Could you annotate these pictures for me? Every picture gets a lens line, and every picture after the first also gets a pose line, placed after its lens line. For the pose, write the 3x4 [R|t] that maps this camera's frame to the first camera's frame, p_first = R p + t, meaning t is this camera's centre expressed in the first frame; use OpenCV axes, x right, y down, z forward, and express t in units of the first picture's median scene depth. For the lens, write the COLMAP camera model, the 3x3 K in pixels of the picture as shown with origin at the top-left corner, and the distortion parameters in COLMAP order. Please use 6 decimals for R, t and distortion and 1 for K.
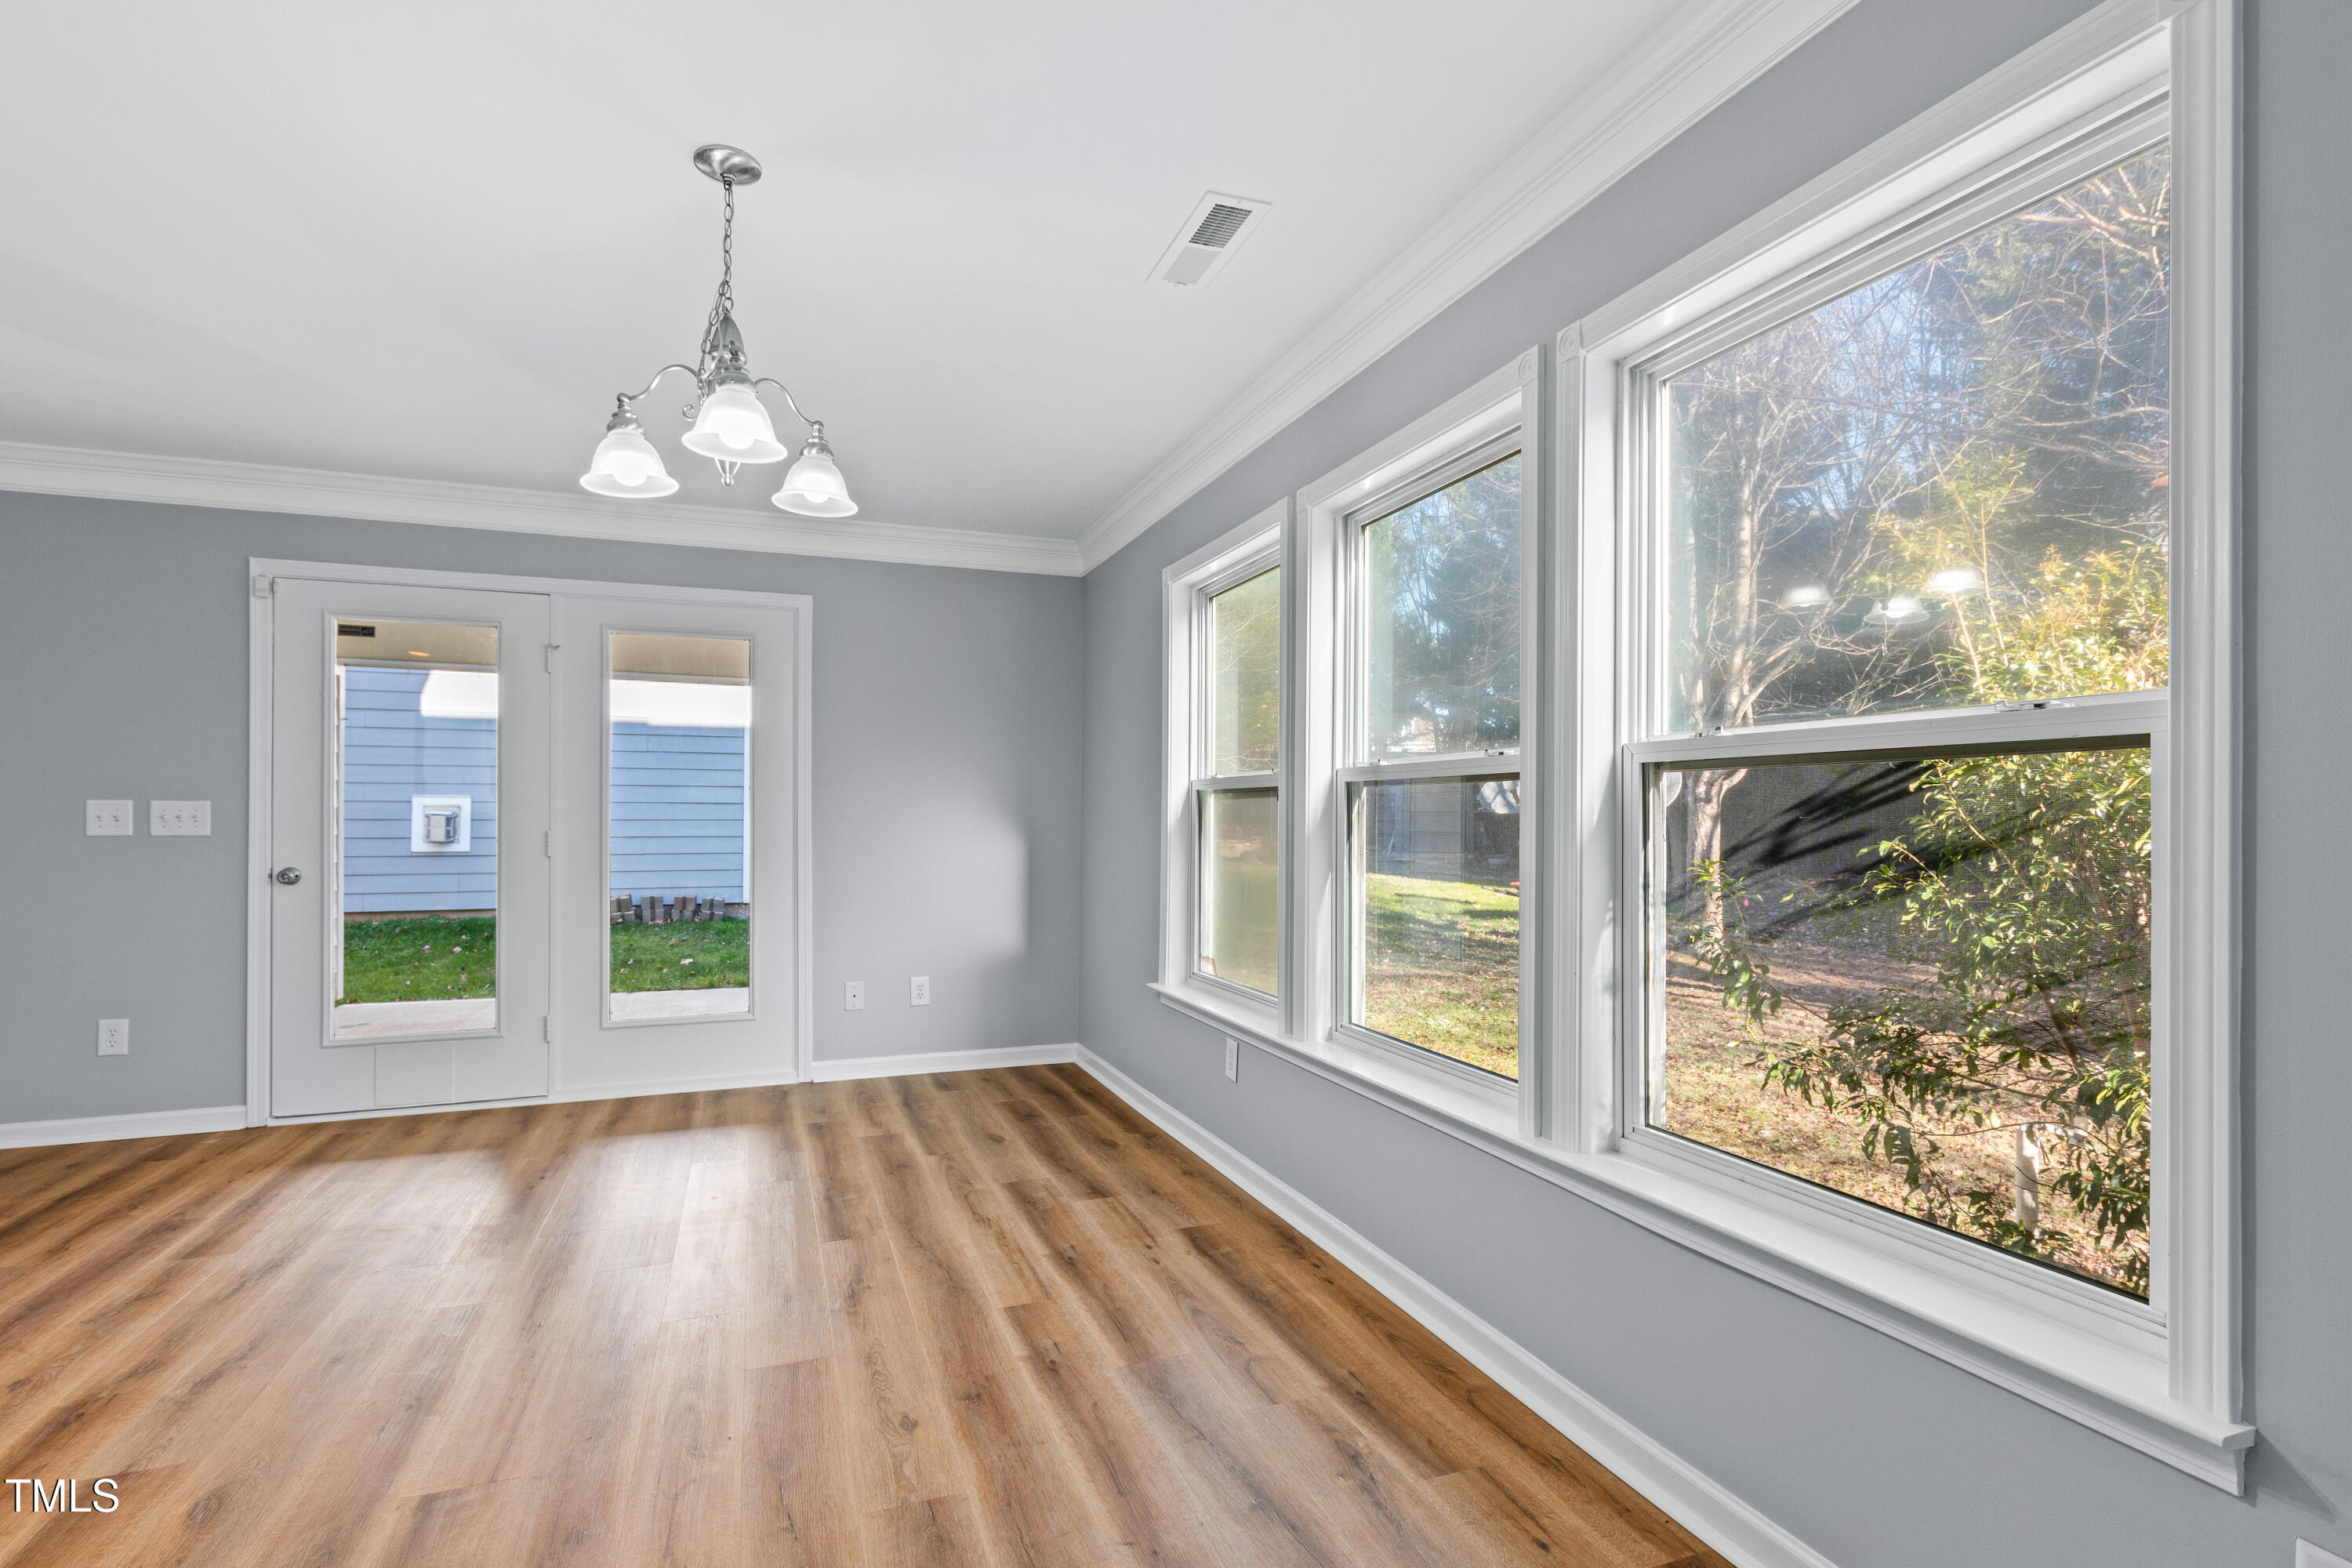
lens RADIAL K [[1090.6, 0, 1174.9], [0, 1090.6, 801.1], [0, 0, 1]] dist [-0.004756, -0.002873]
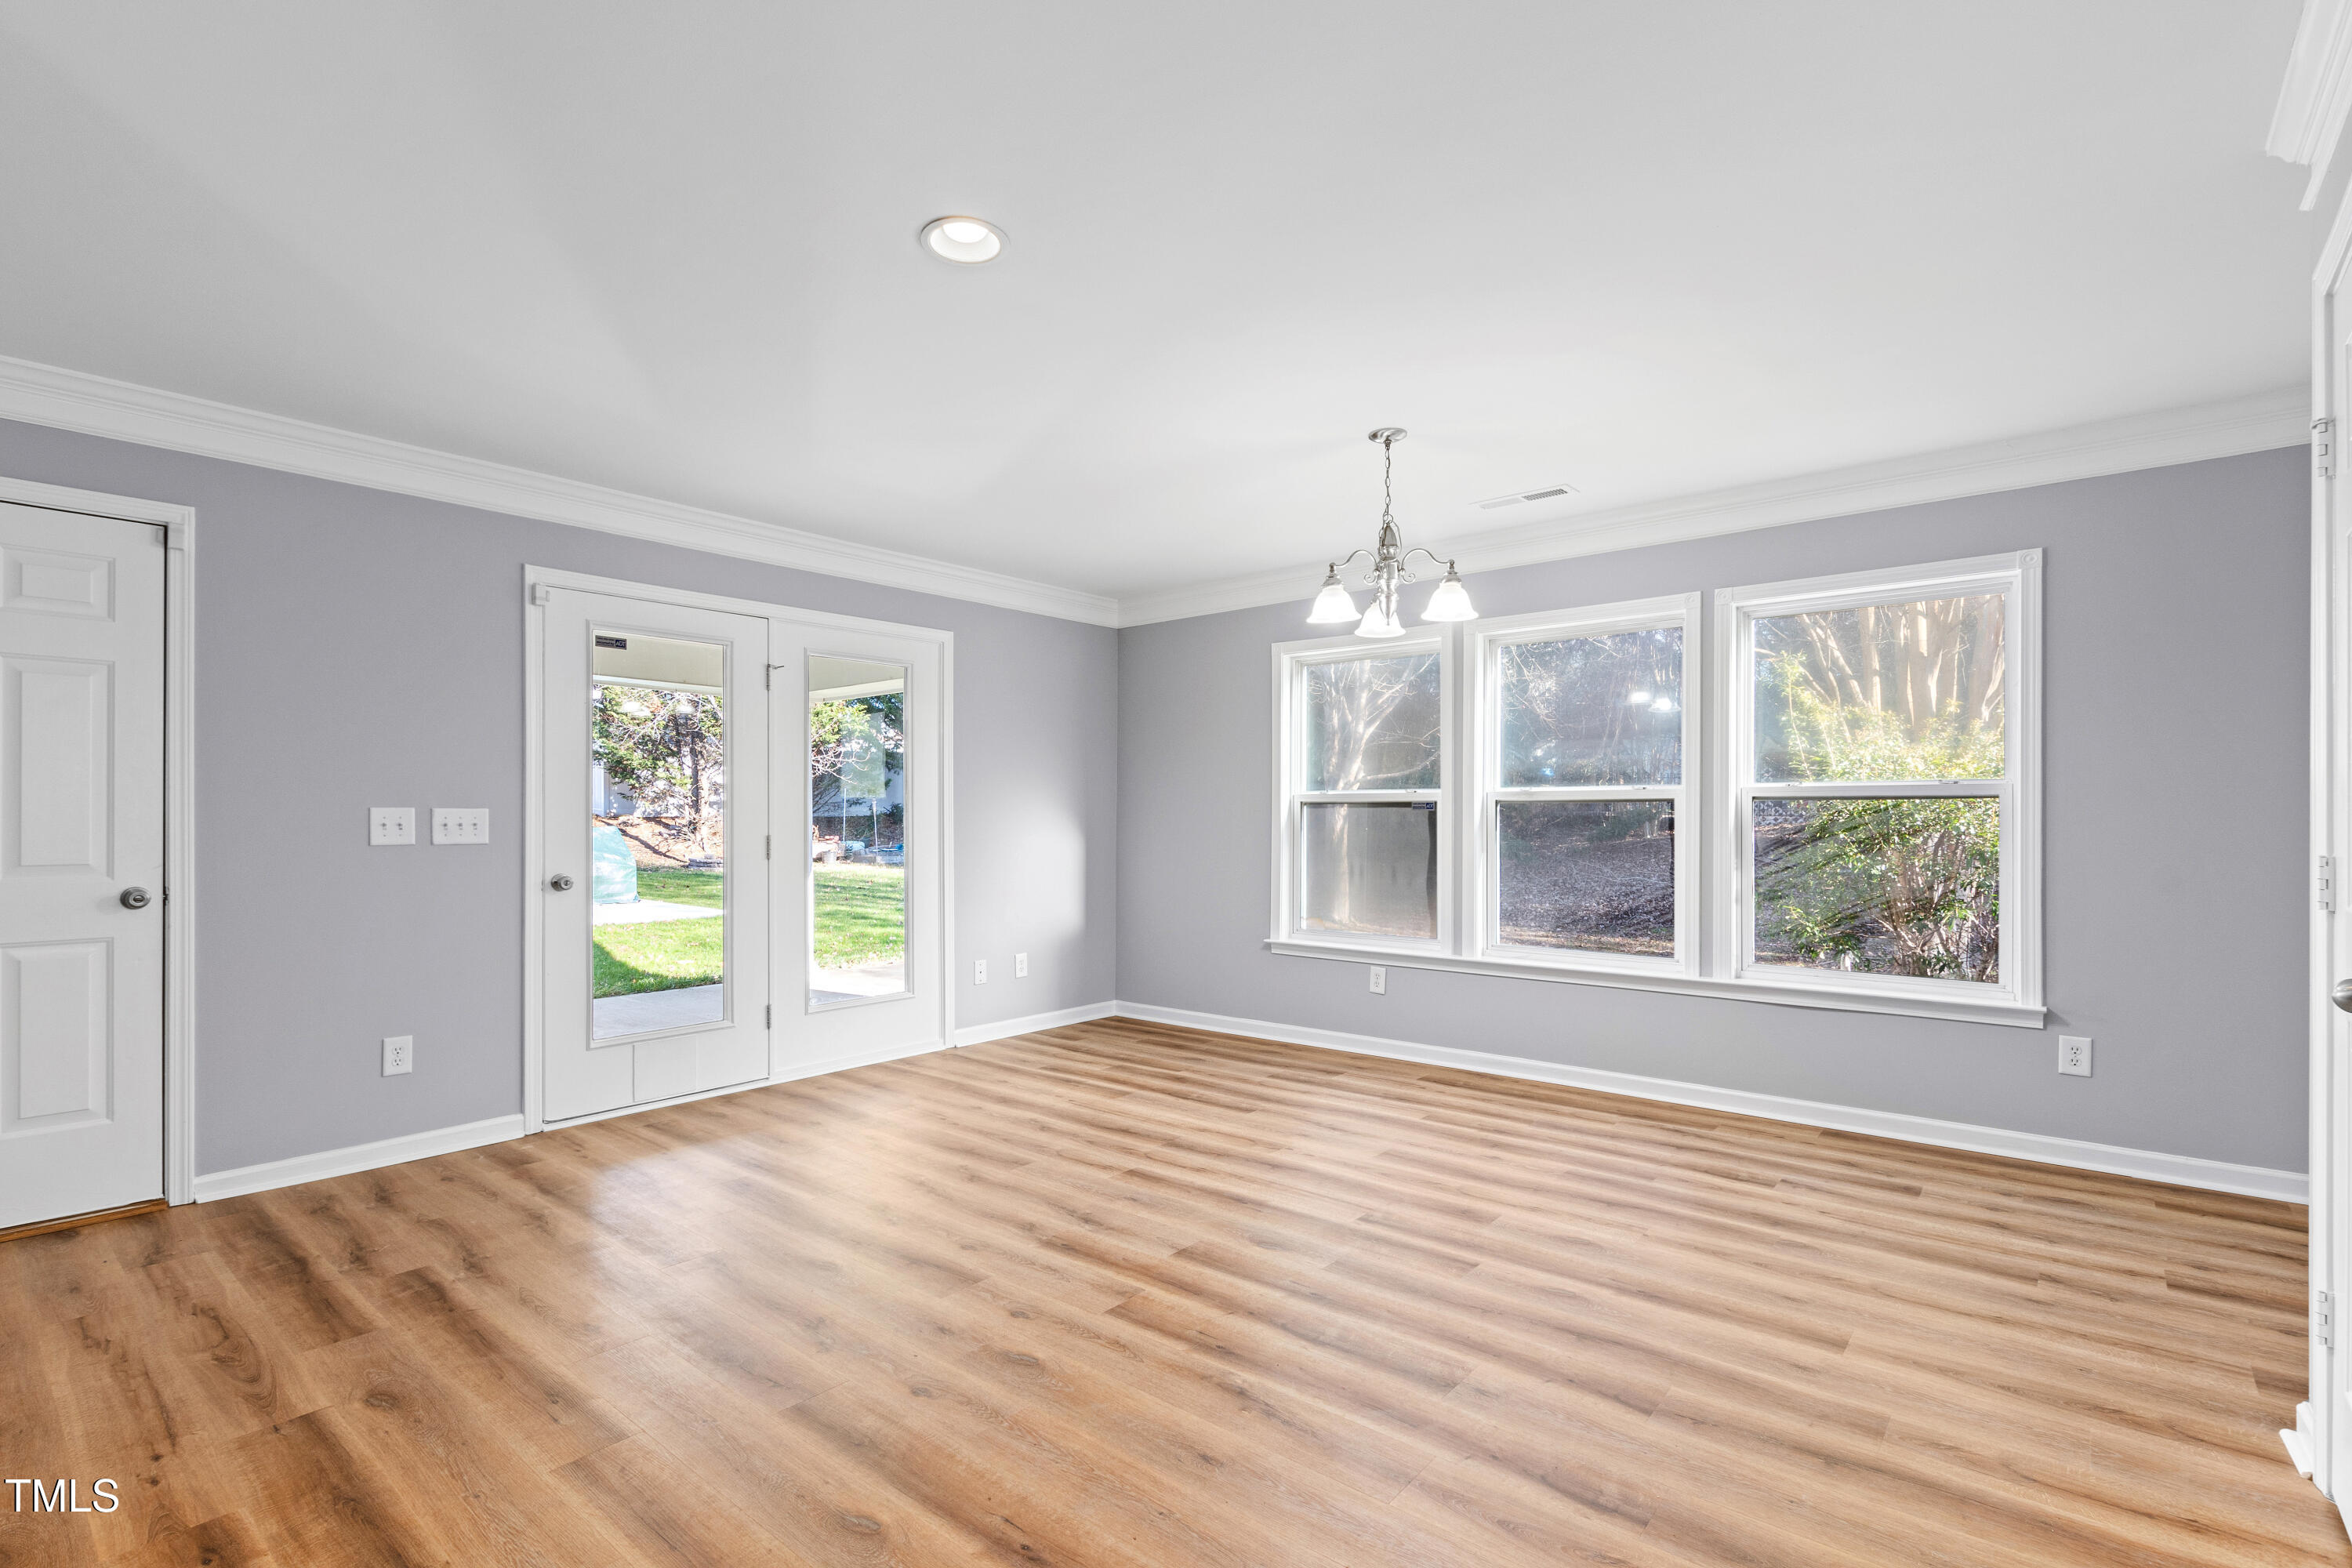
lens RADIAL K [[1090.6, 0, 1177.7], [0, 1090.6, 800.8], [0, 0, 1]] dist [-0.004756, -0.002873]
pose [[0.873655, 0.004682, 0.486523, -0.847597], [-0.004943, 0.999988, -0.000748, -0.009596], [-0.486520, -0.001752, 0.873668, -0.175249]]
